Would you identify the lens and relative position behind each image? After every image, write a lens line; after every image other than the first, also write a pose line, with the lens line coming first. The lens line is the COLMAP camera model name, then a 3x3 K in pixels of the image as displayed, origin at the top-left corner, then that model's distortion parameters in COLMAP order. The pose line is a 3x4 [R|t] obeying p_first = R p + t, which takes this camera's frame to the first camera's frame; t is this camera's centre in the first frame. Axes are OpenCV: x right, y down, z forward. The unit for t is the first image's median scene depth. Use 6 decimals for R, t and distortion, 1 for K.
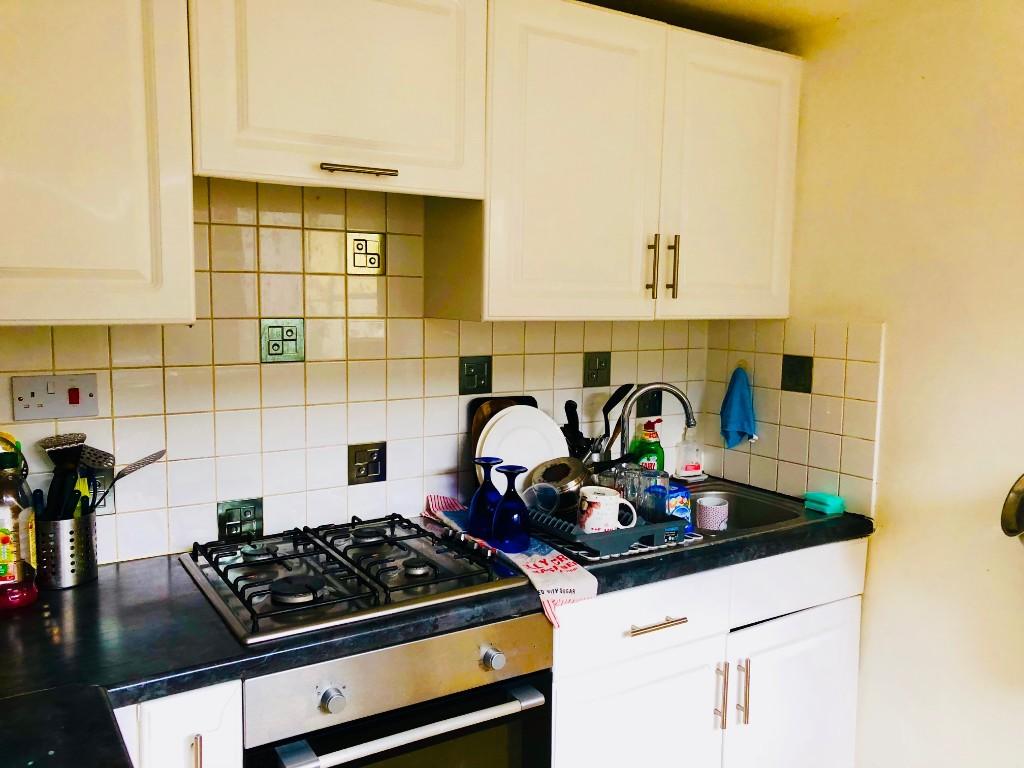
lens RADIAL K [[847.2, 0, 511.4], [0, 847.2, 372.2], [0, 0, 1]] dist [0.073376, -0.090052]
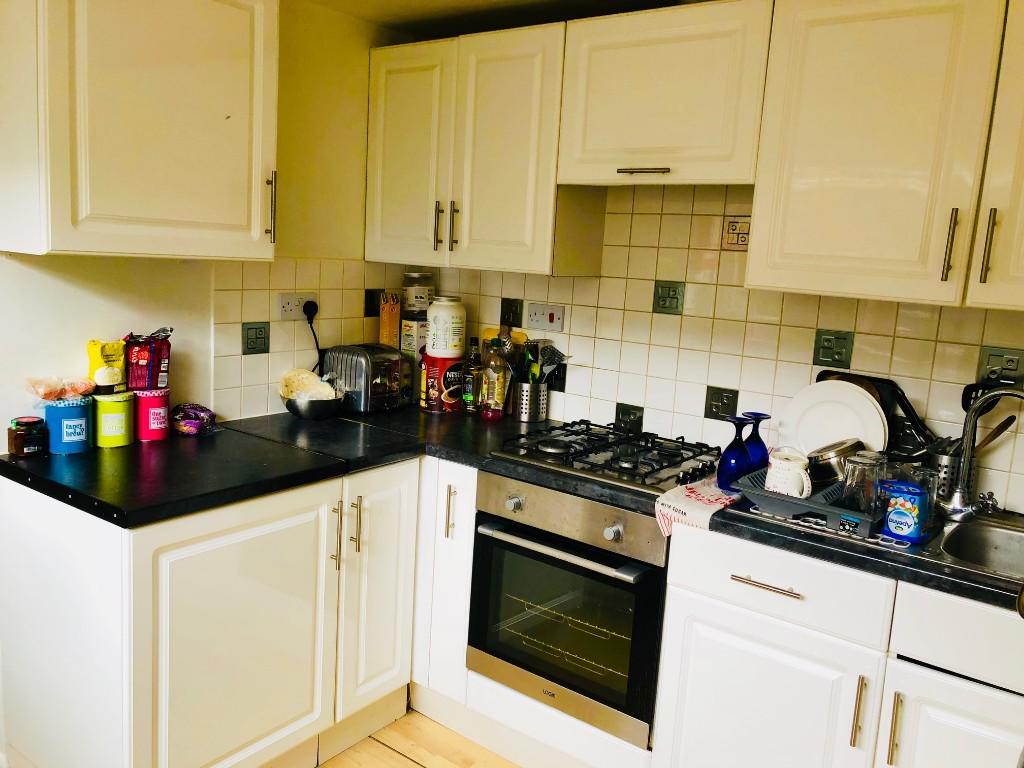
lens RADIAL K [[847.2, 0, 511.4], [0, 847.2, 372.2], [0, 0, 1]] dist [0.073376, -0.090052]
pose [[0.333994, 0.139423, -0.932207, 1.044614], [-0.143928, 0.984946, 0.095744, -0.015387], [0.931522, 0.102192, 0.349033, 0.334353]]
